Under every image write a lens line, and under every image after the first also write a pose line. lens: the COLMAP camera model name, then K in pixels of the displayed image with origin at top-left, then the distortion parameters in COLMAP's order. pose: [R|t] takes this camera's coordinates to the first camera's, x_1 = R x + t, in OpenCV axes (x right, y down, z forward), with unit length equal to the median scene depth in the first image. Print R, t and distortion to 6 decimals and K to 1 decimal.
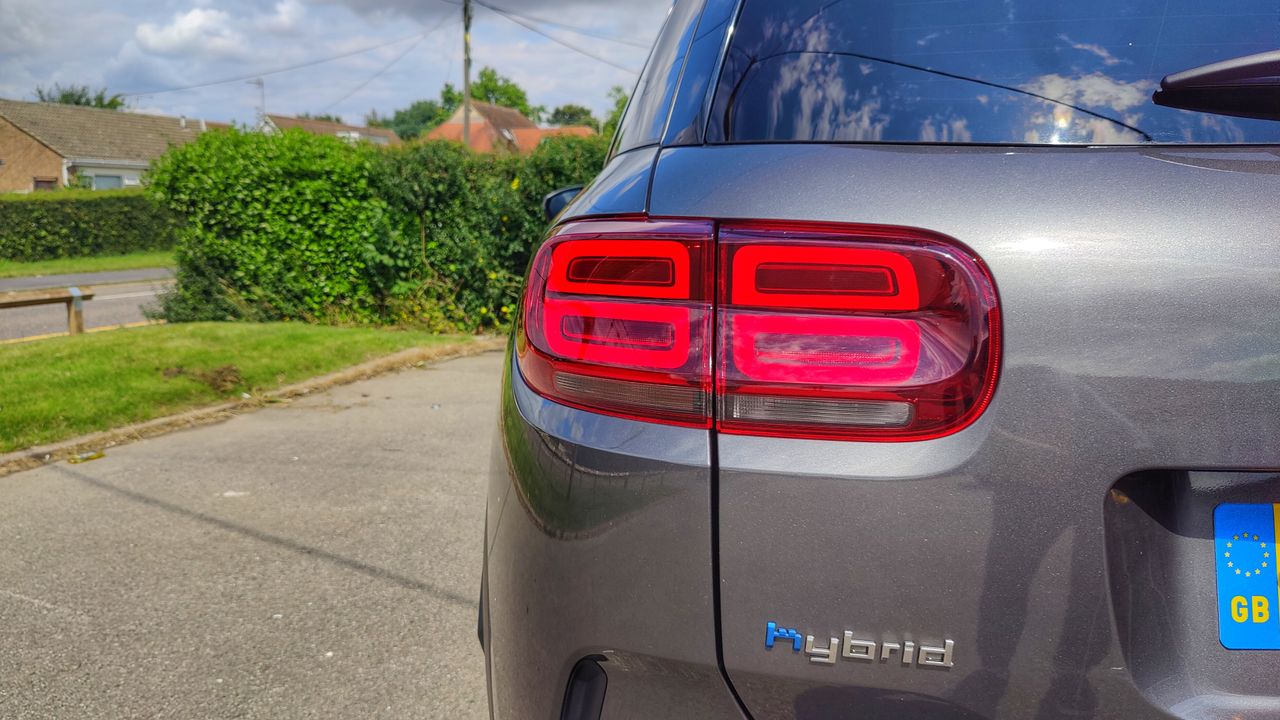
lens RADIAL K [[965.1, 0, 603.4], [0, 965.1, 375.9], [0, 0, 1]] dist [0.002875, 0.005359]
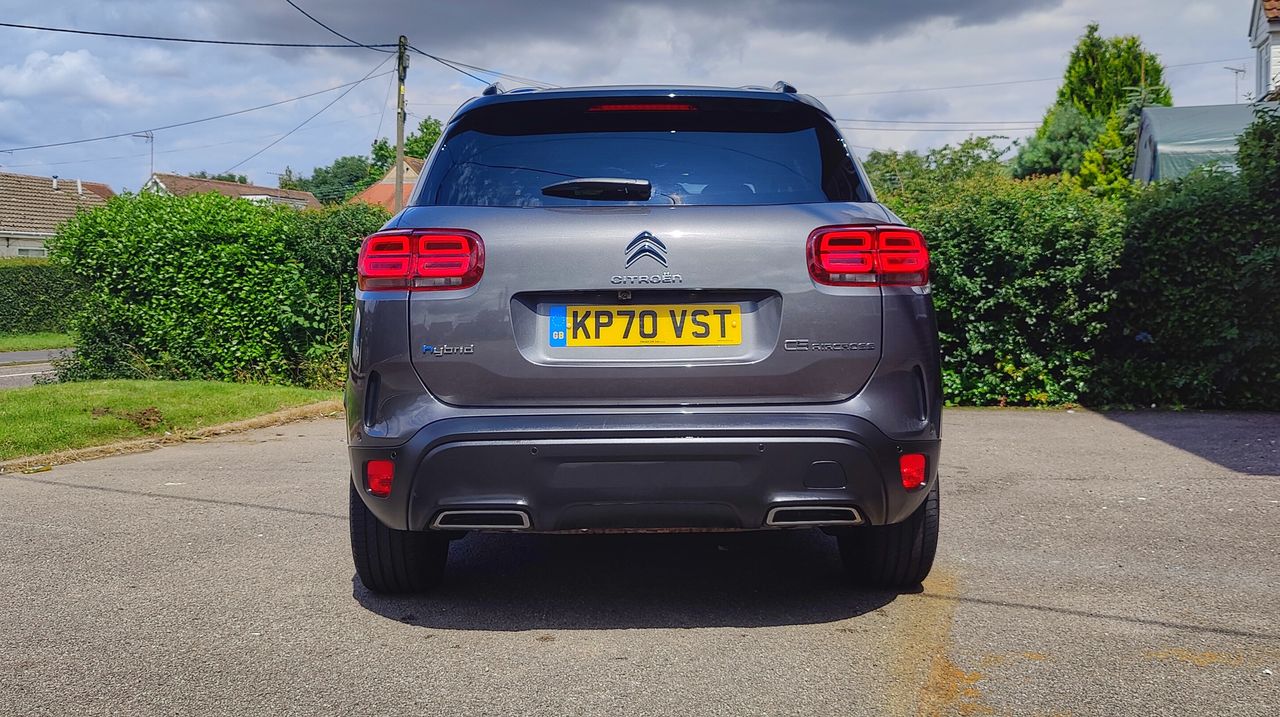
lens RADIAL K [[1243.2, 0, 640.2], [0, 1243.2, 310.3], [0, 0, 1]] dist [0.017671, 0.017646]
pose [[0.998806, -0.003639, 0.048708, 0.056880], [0.011097, 0.988050, -0.153733, 0.064837], [-0.047566, 0.154090, 0.986911, -0.265372]]
